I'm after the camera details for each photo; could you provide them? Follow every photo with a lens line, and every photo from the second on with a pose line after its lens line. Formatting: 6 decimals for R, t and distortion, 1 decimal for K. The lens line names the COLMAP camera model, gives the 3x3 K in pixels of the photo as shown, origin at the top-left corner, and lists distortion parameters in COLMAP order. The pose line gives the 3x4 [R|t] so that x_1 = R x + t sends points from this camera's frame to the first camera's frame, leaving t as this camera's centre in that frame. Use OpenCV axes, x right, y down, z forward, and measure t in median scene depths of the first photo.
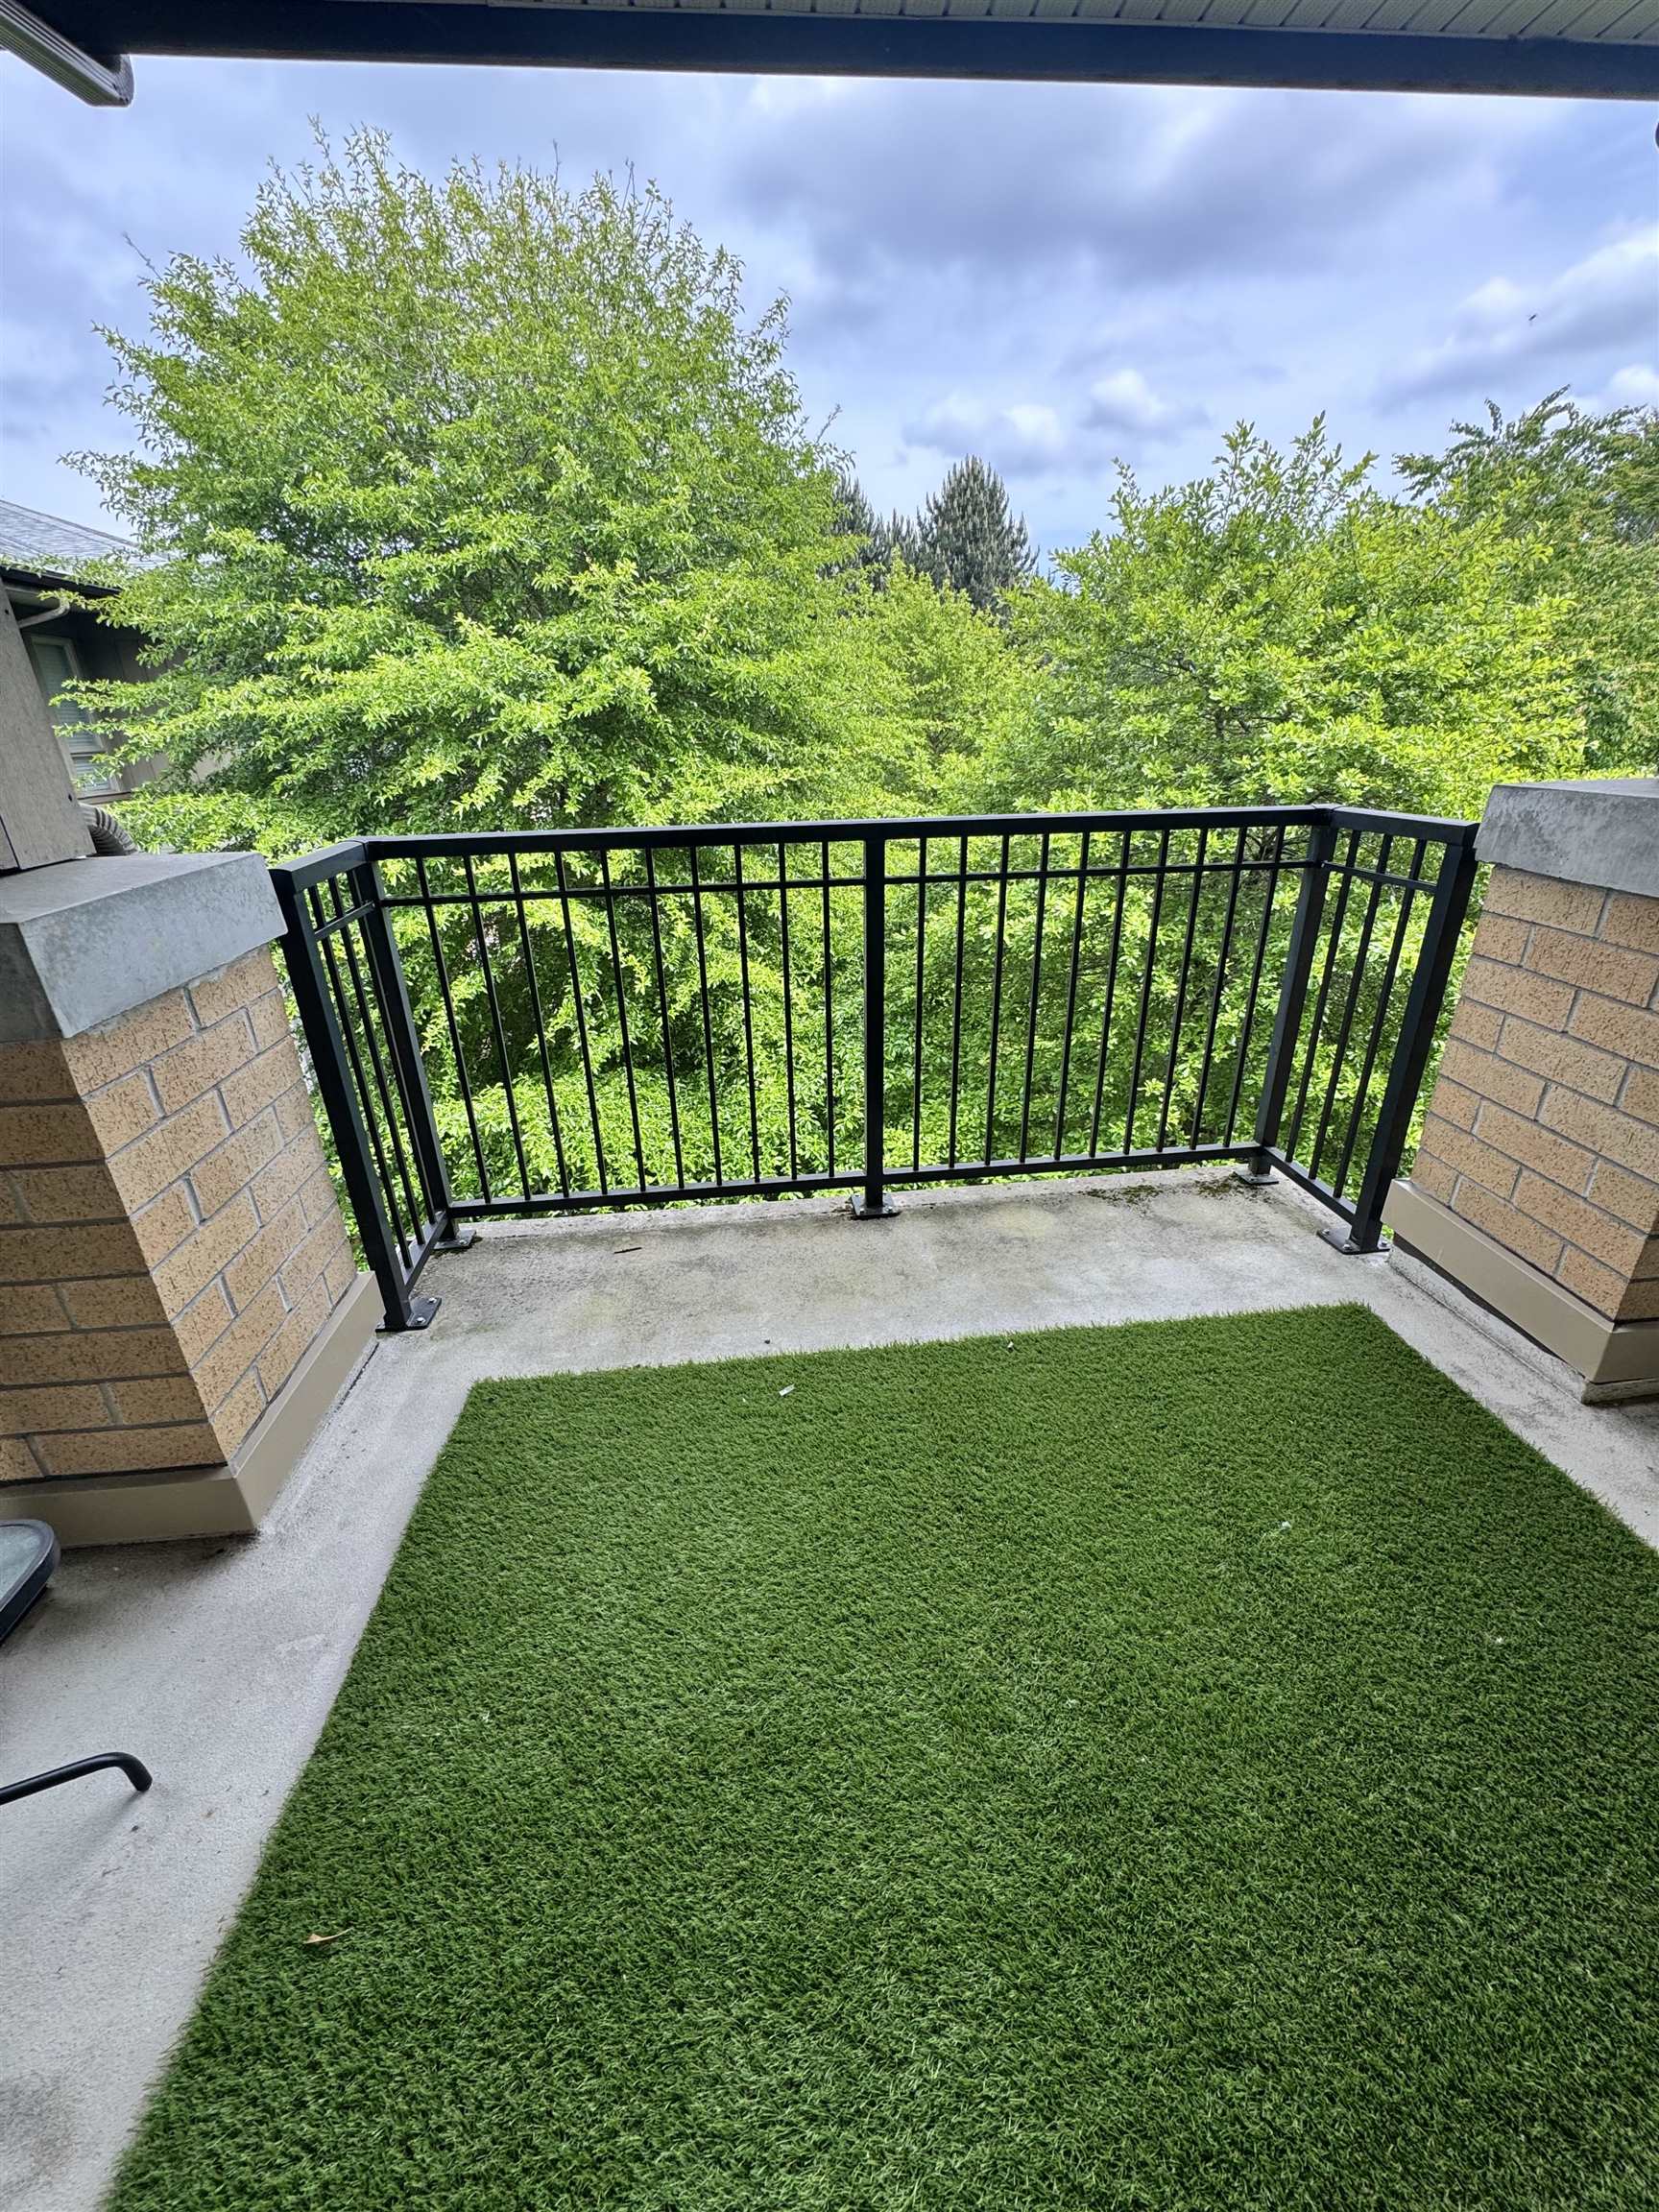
lens RADIAL K [[878.6, 0, 832.6], [0, 878.6, 1103.7], [0, 0, 1]] dist [-0.007994, 0.000507]
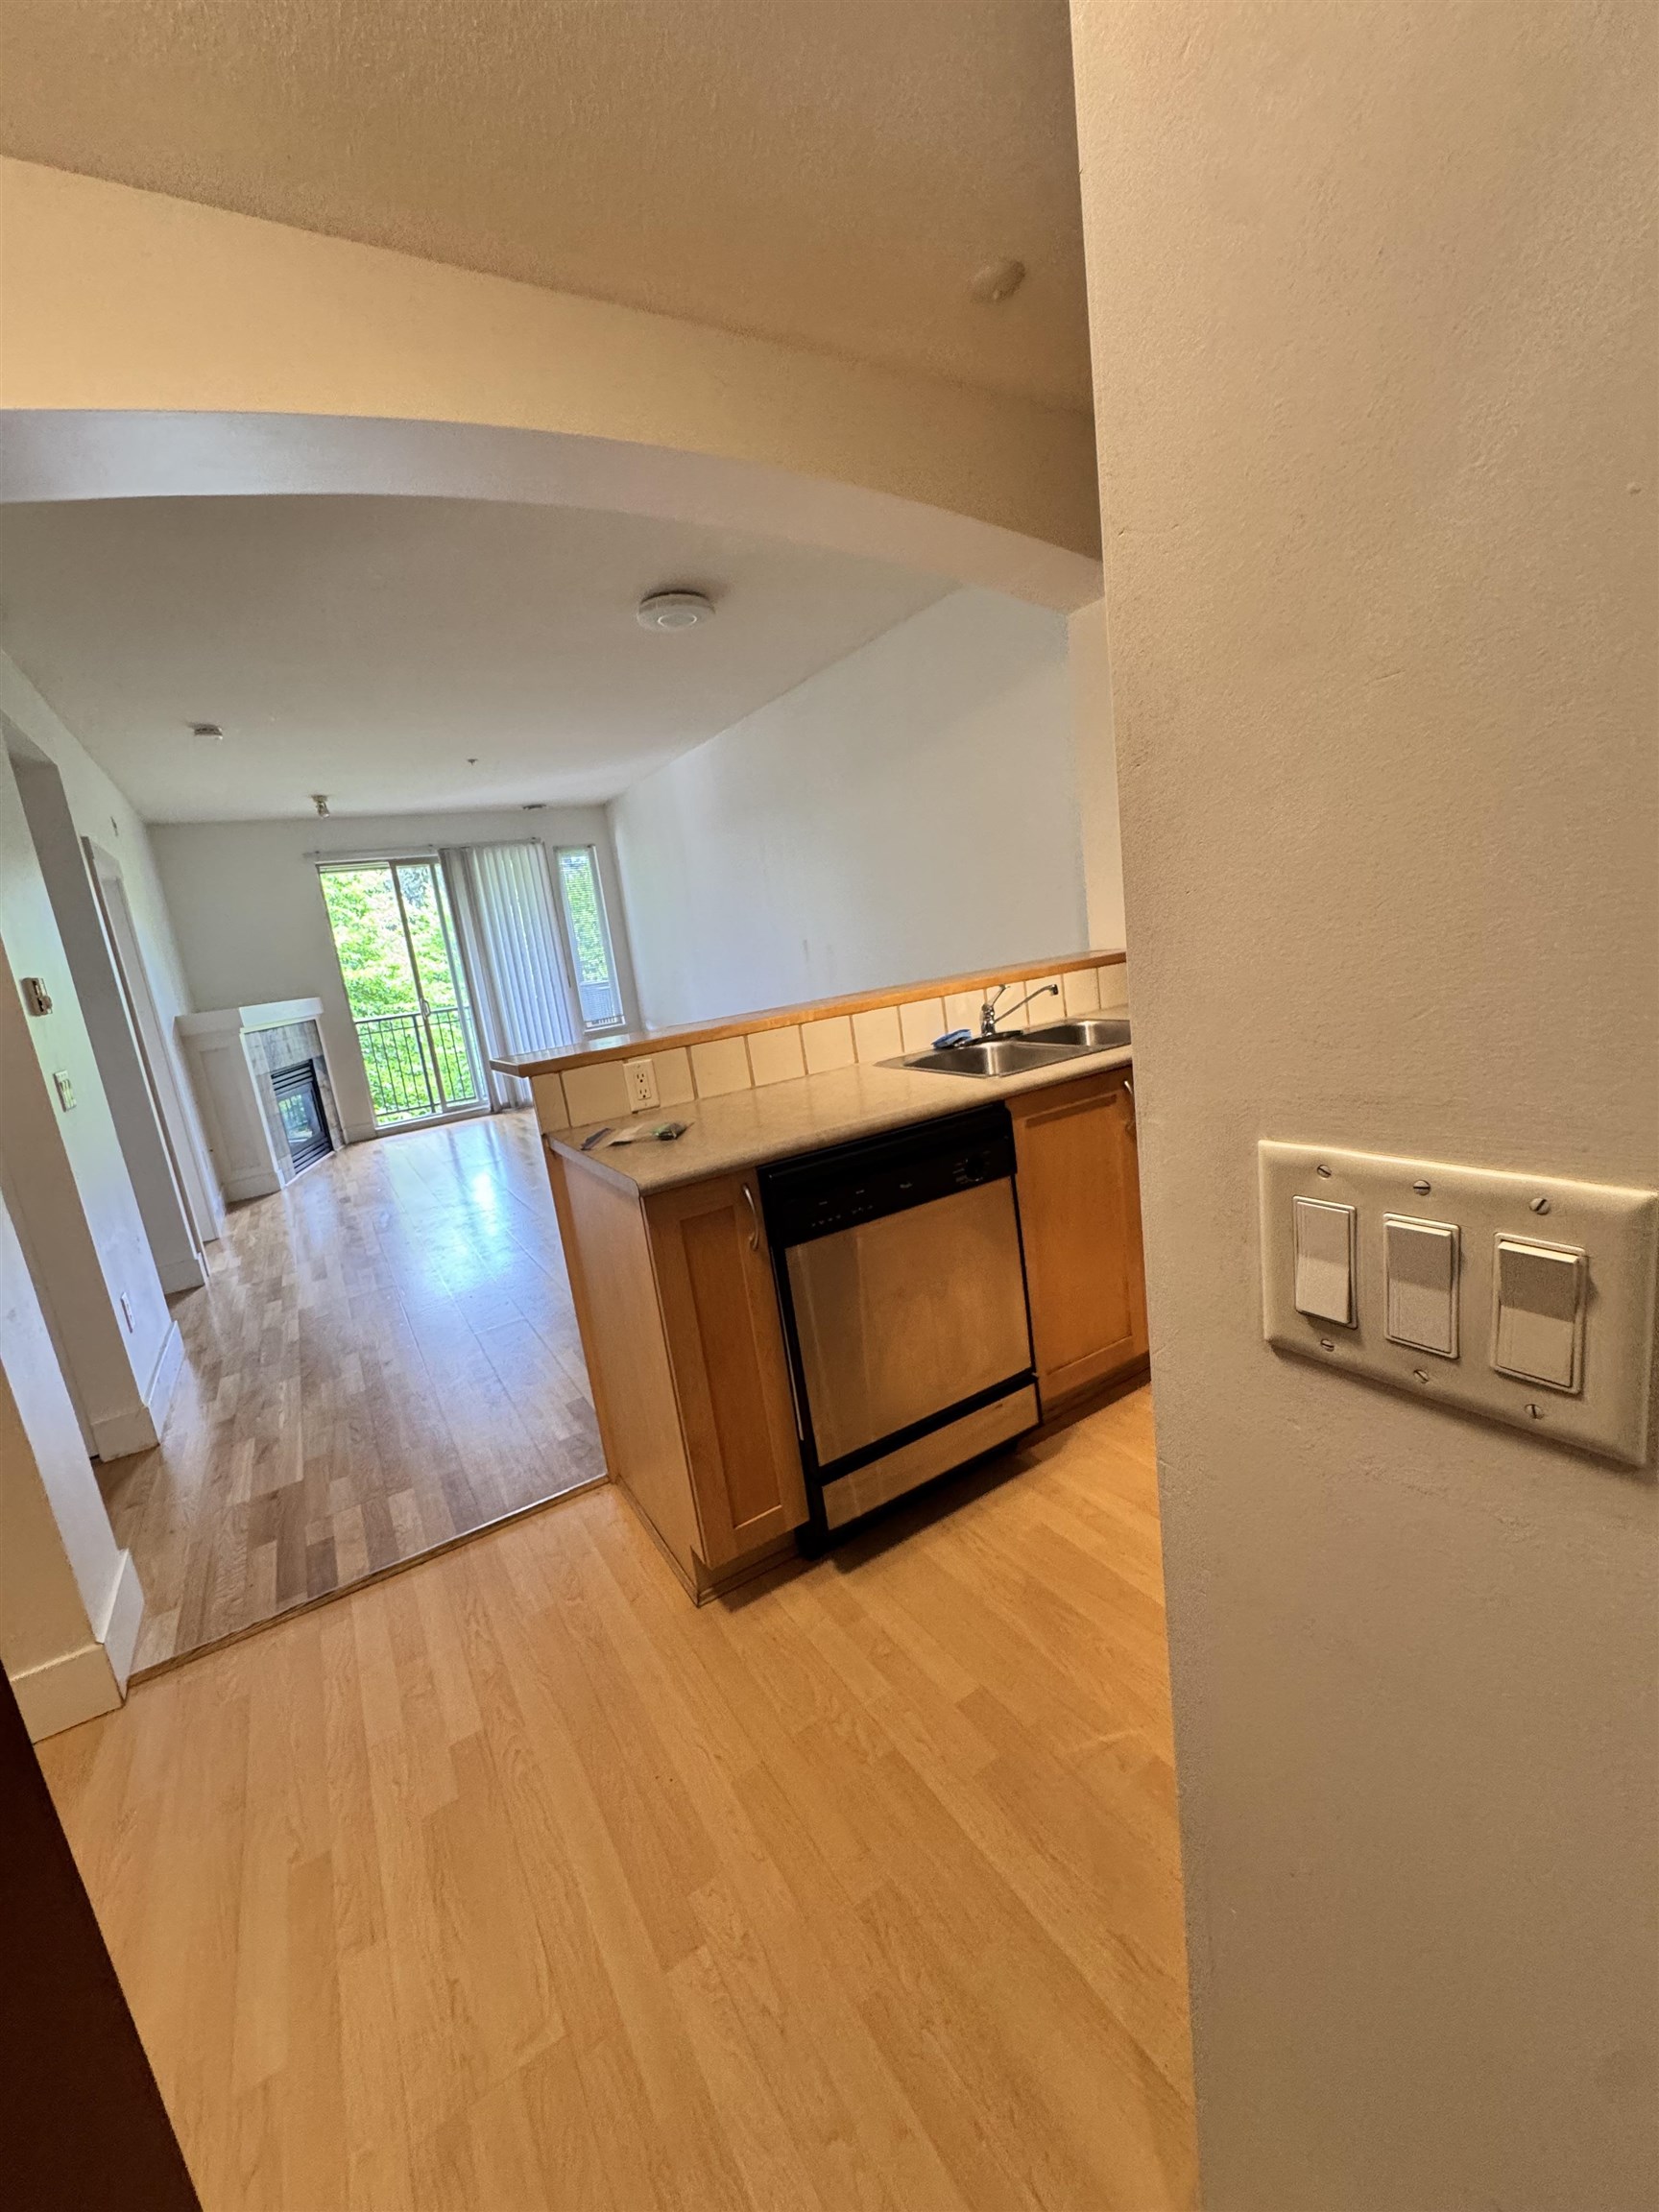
lens RADIAL K [[878.6, 0, 832.6], [0, 878.6, 1103.7], [0, 0, 1]] dist [-0.007994, 0.000507]
pose [[0.896040, -0.174233, 0.408357, 0.025123], [0.270595, 0.943518, -0.191185, 0.637383], [-0.351982, 0.281808, 0.892577, -1.483334]]
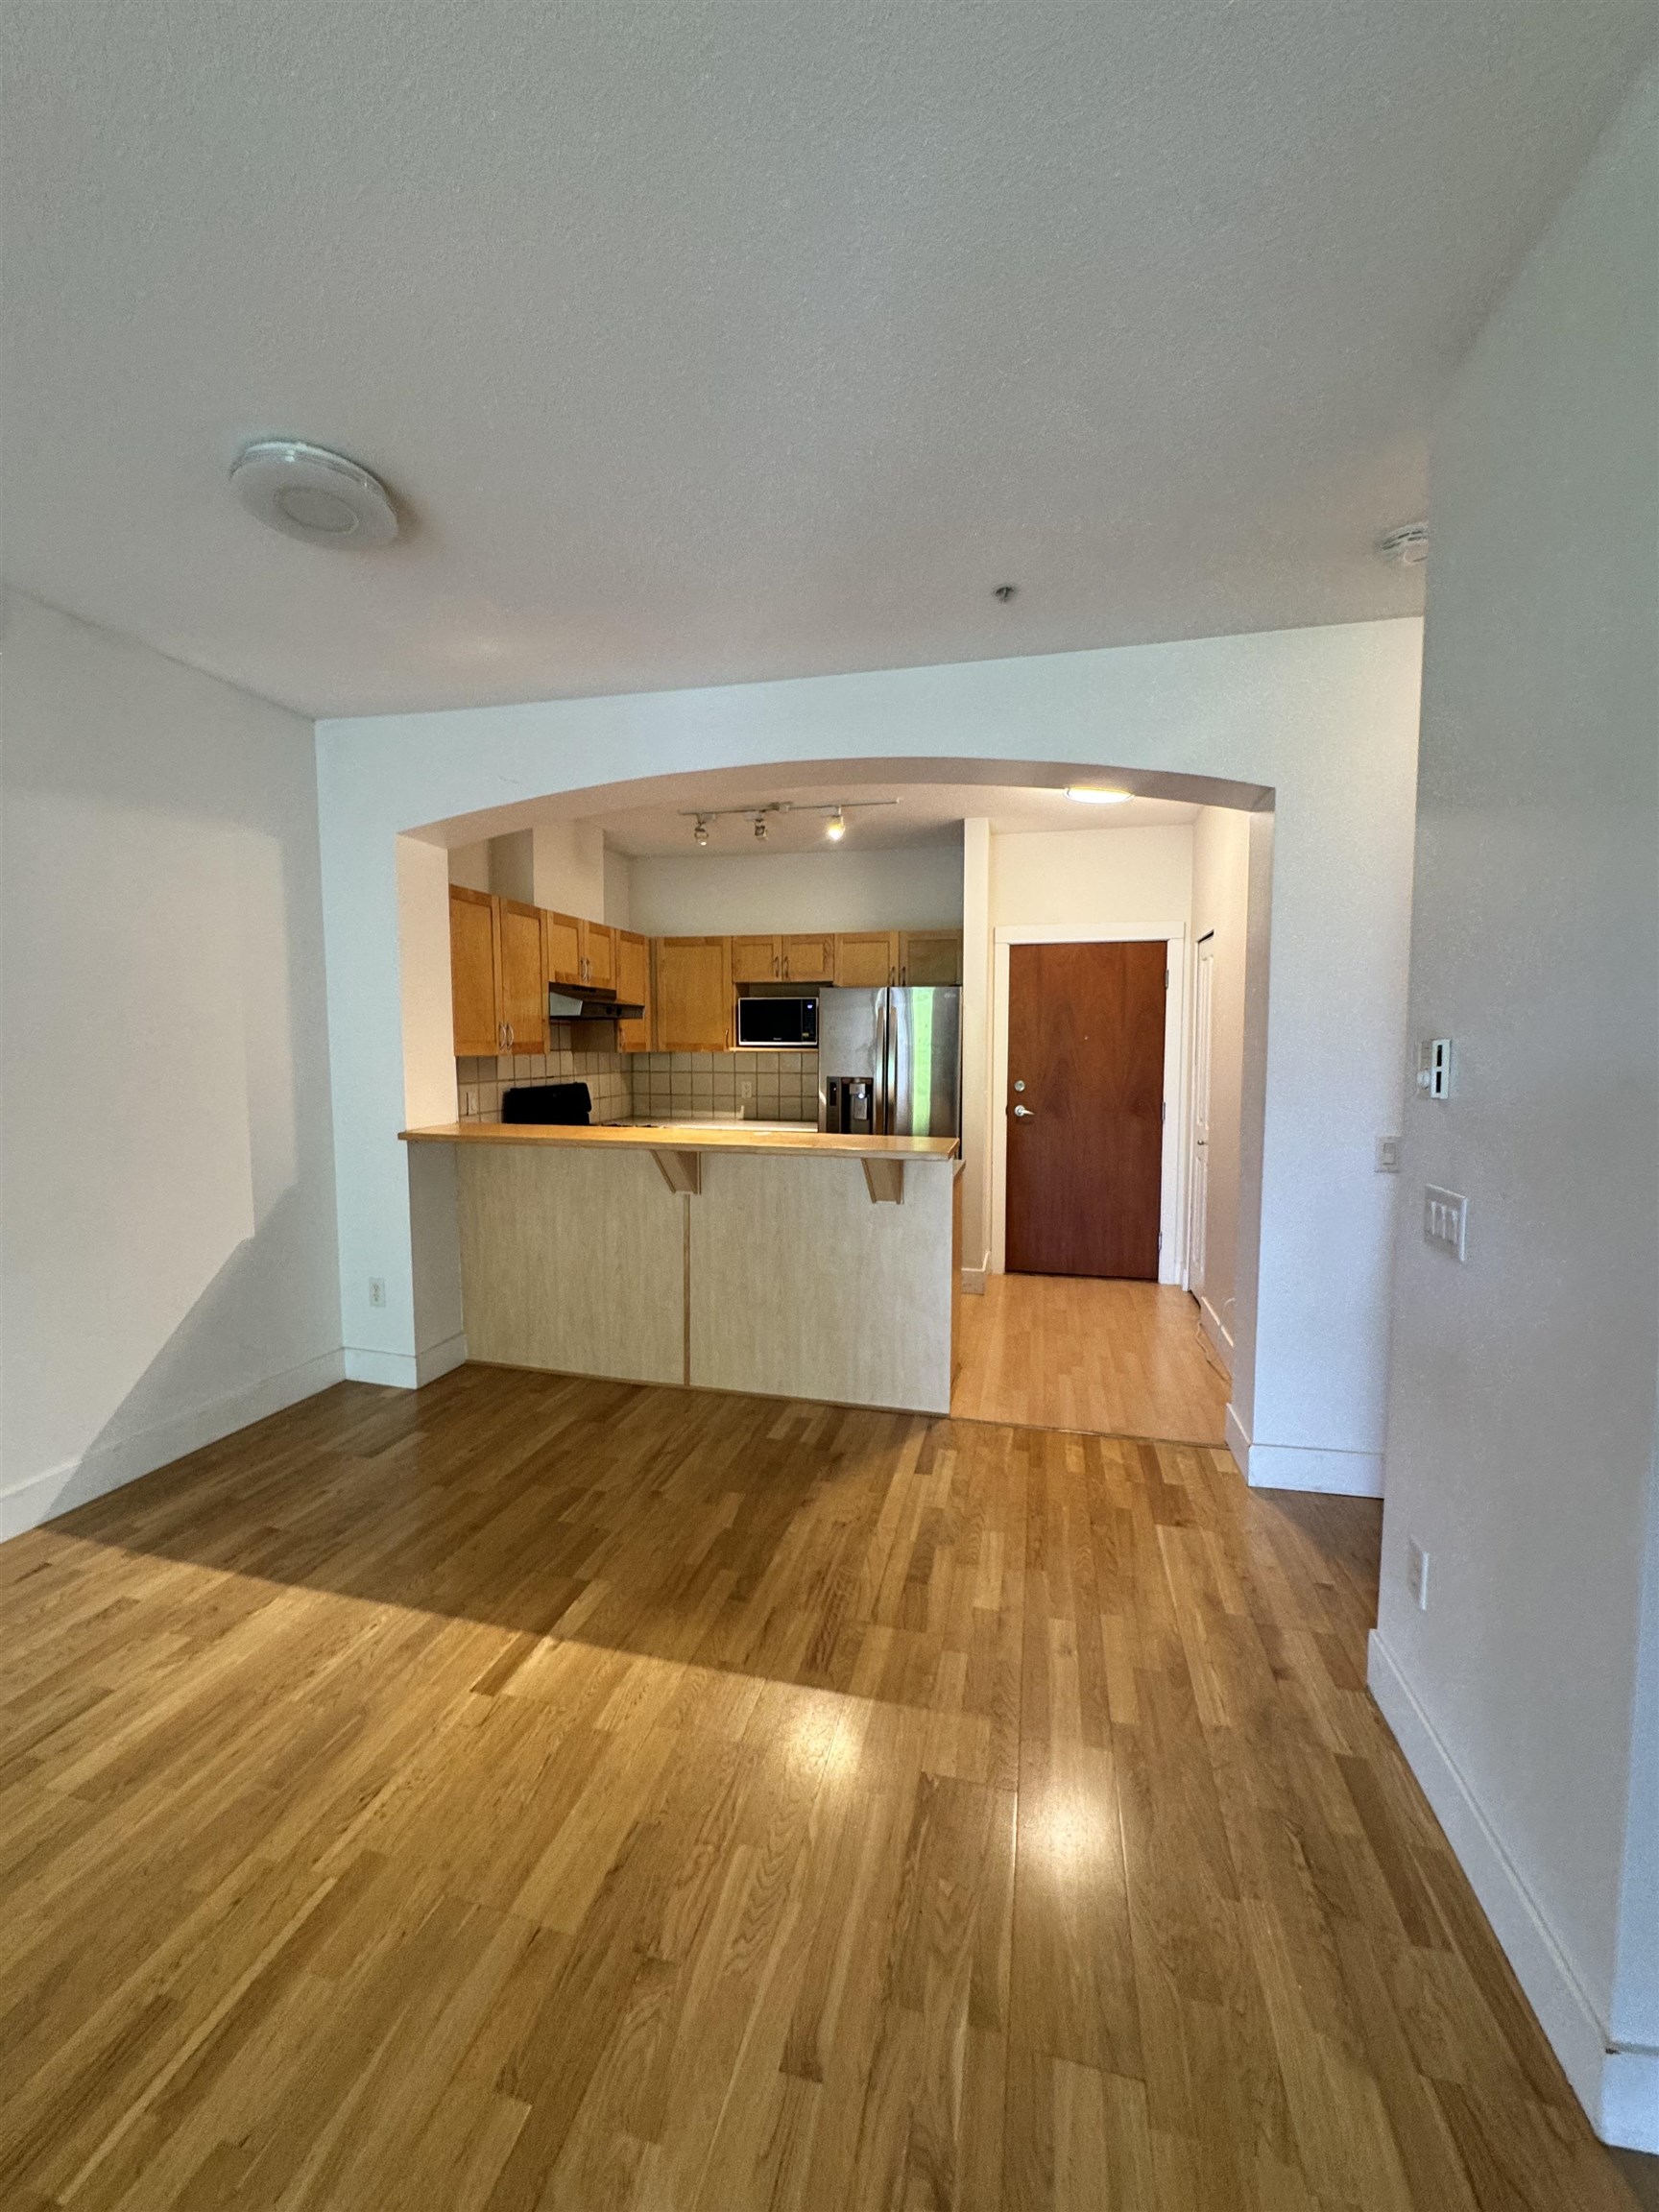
lens RADIAL K [[878.6, 0, 832.6], [0, 878.6, 1103.7], [0, 0, 1]] dist [-0.007994, 0.000507]
pose [[-0.941614, -0.001002, 0.336692, -0.066182], [0.155456, 0.885732, 0.437393, 0.197631], [-0.298657, 0.464196, -0.833862, -0.554299]]
